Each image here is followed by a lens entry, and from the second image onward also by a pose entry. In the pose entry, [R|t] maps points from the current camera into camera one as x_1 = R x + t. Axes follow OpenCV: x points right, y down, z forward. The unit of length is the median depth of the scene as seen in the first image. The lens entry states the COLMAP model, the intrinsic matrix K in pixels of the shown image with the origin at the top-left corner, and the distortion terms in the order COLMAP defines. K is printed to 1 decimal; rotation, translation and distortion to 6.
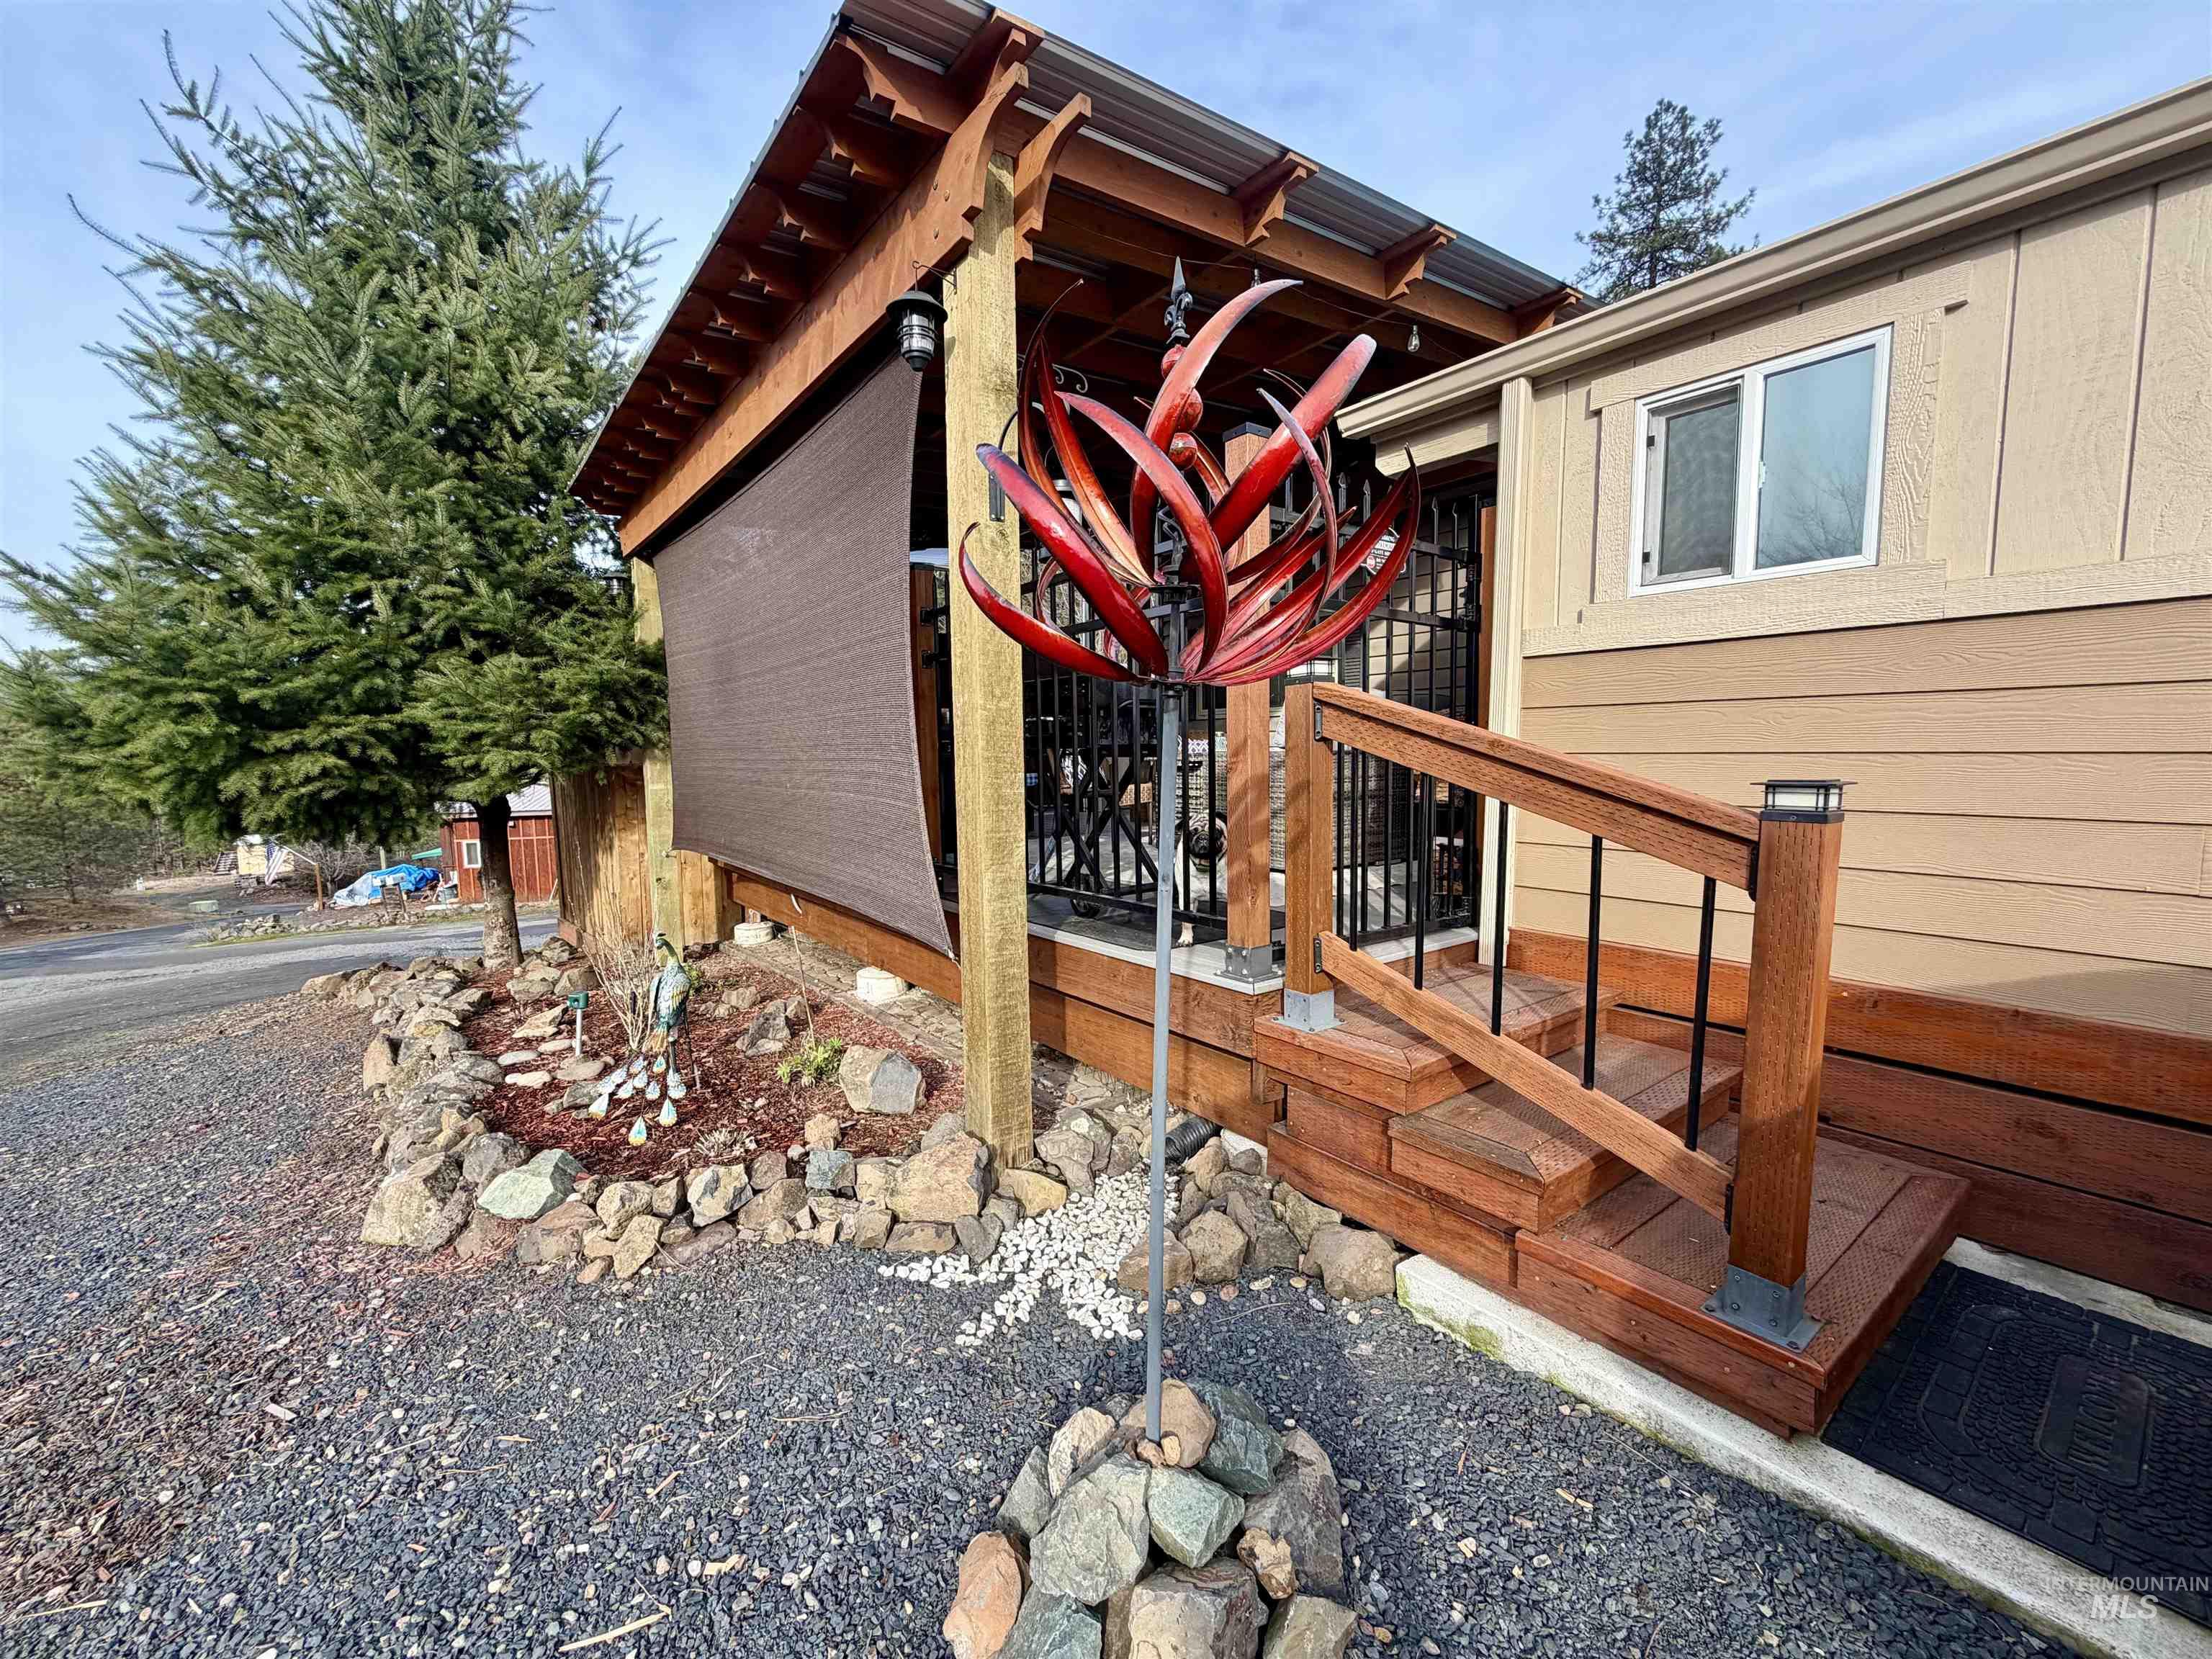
lens RADIAL K [[883.9, 0, 1094.9], [0, 883.9, 830.8], [0, 0, 1]] dist [0.001562, 0.000359]
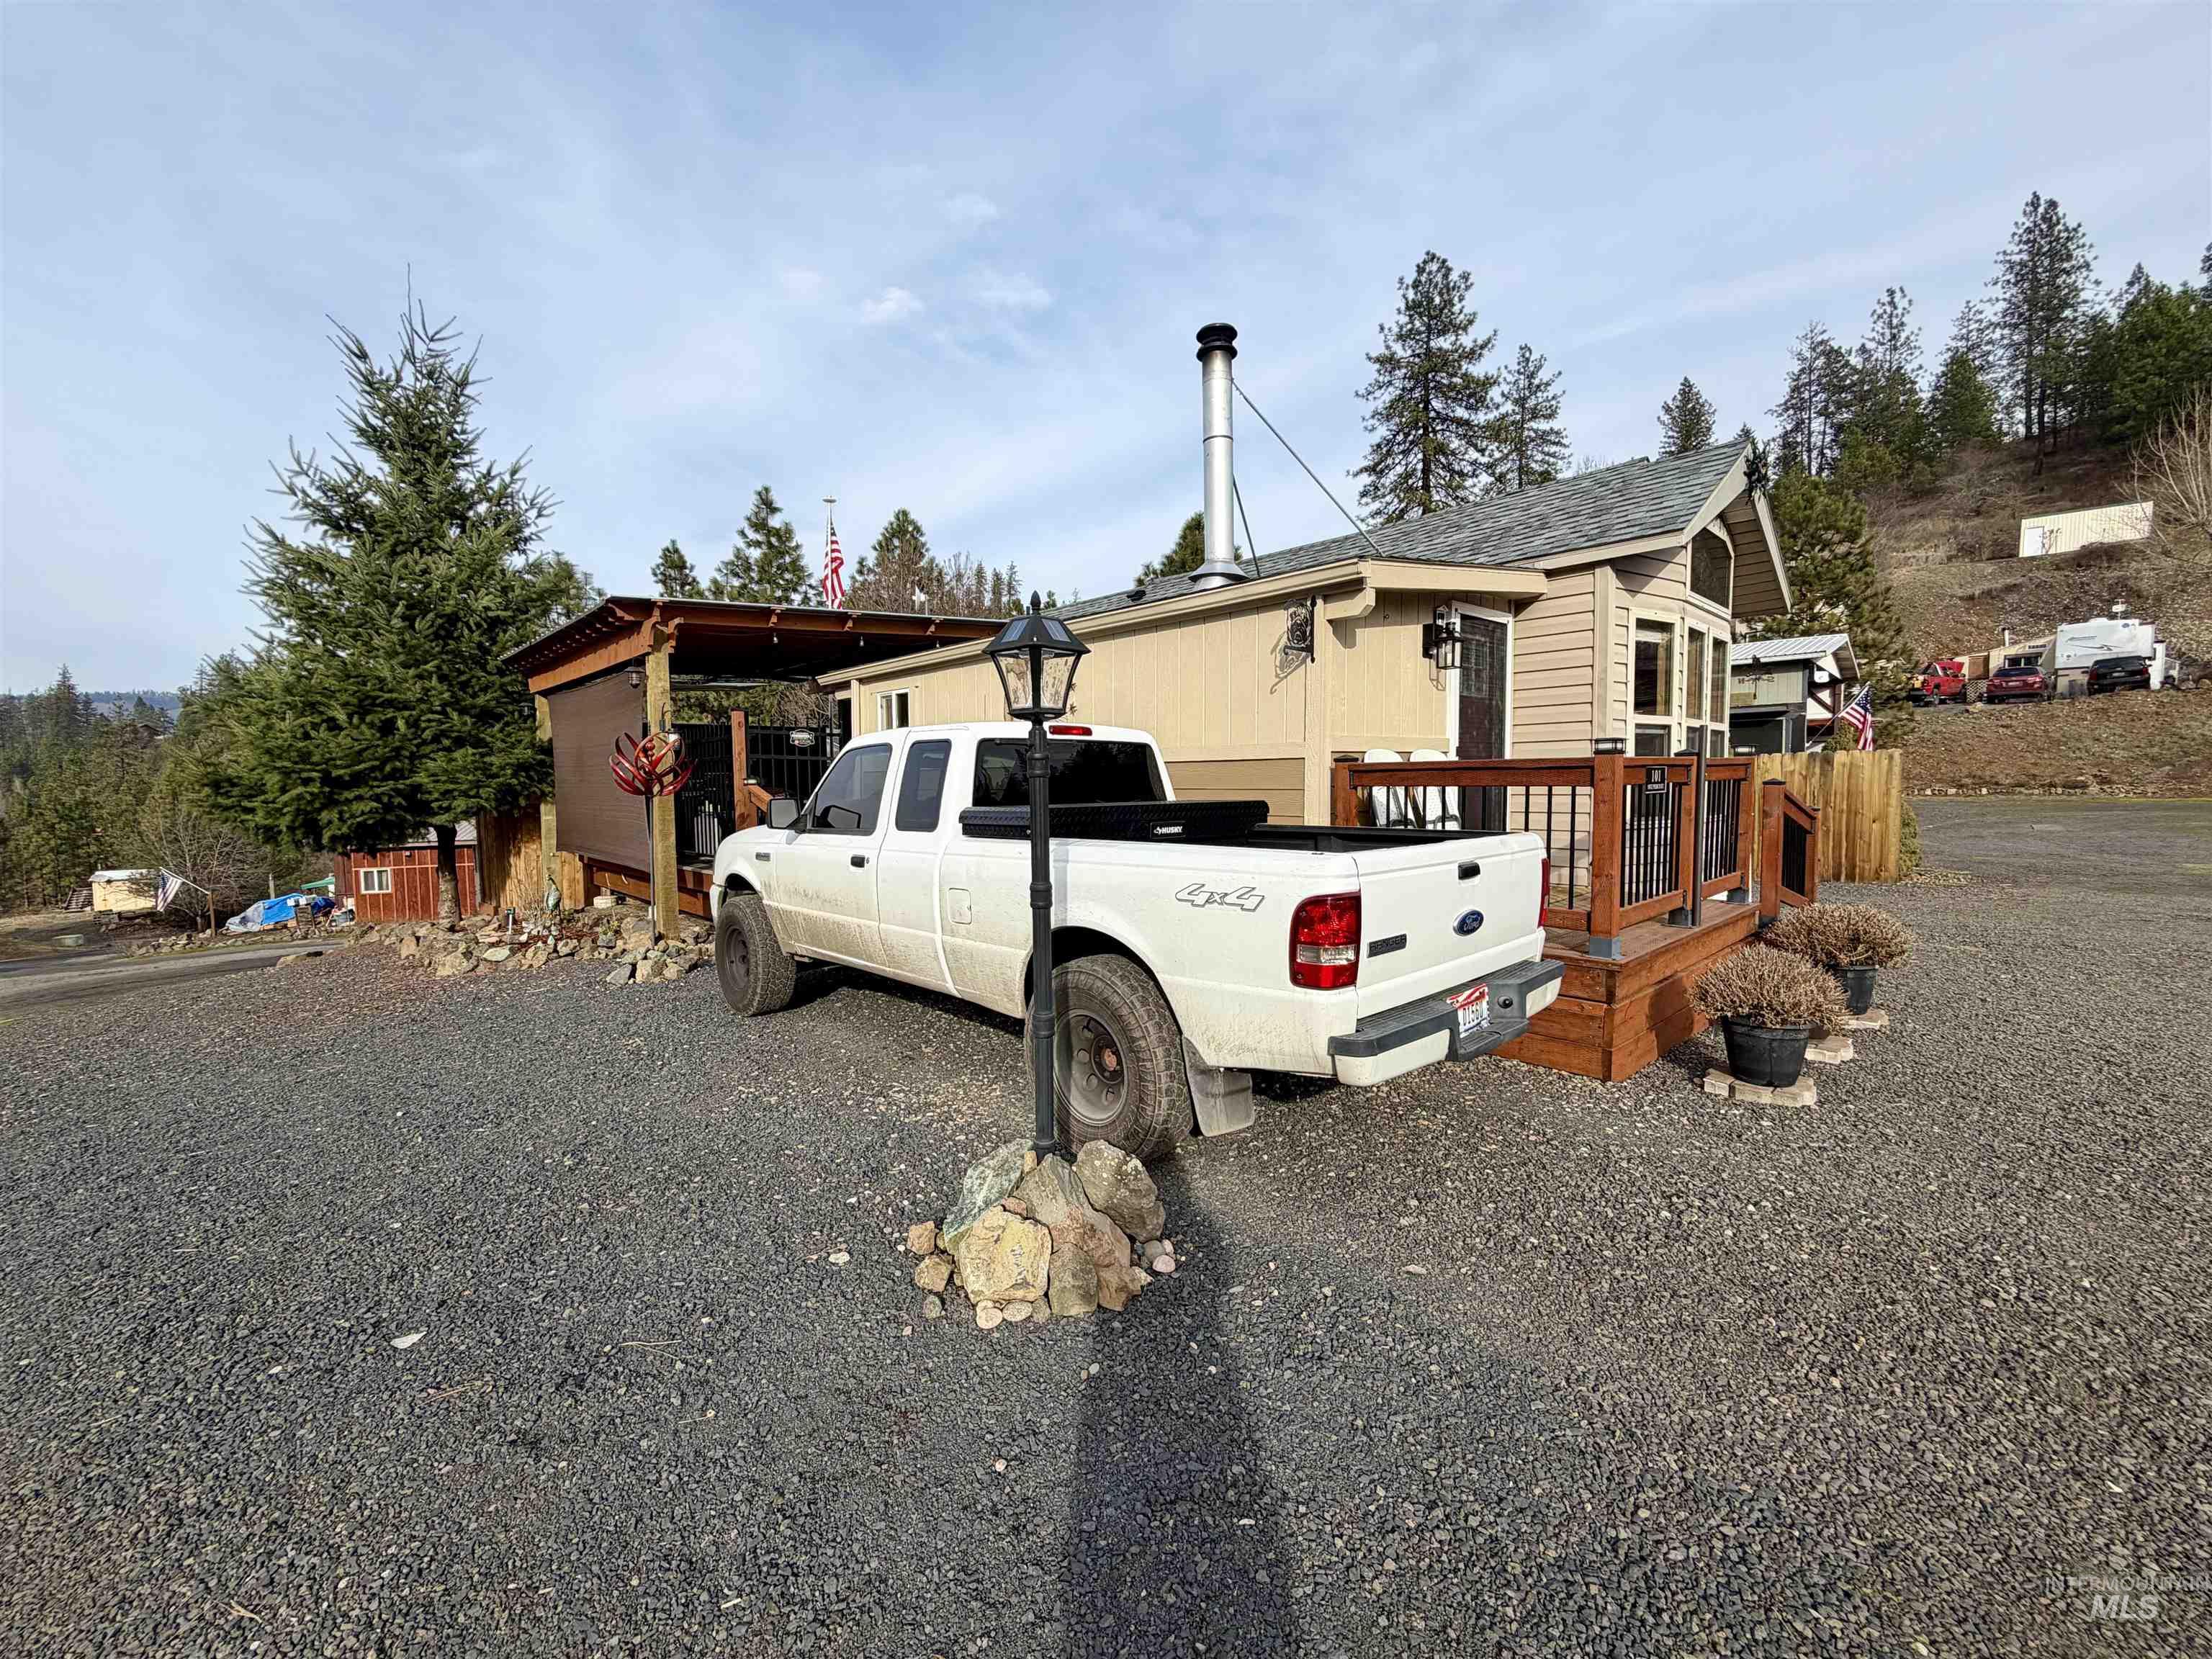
lens RADIAL K [[883.9, 0, 1094.9], [0, 883.9, 830.8], [0, 0, 1]] dist [0.001562, 0.000359]
pose [[0.995450, -0.004966, 0.095152, 0.485281], [0.008388, 0.999331, -0.035596, 0.055752], [-0.094911, 0.036232, 0.994826, -0.983886]]
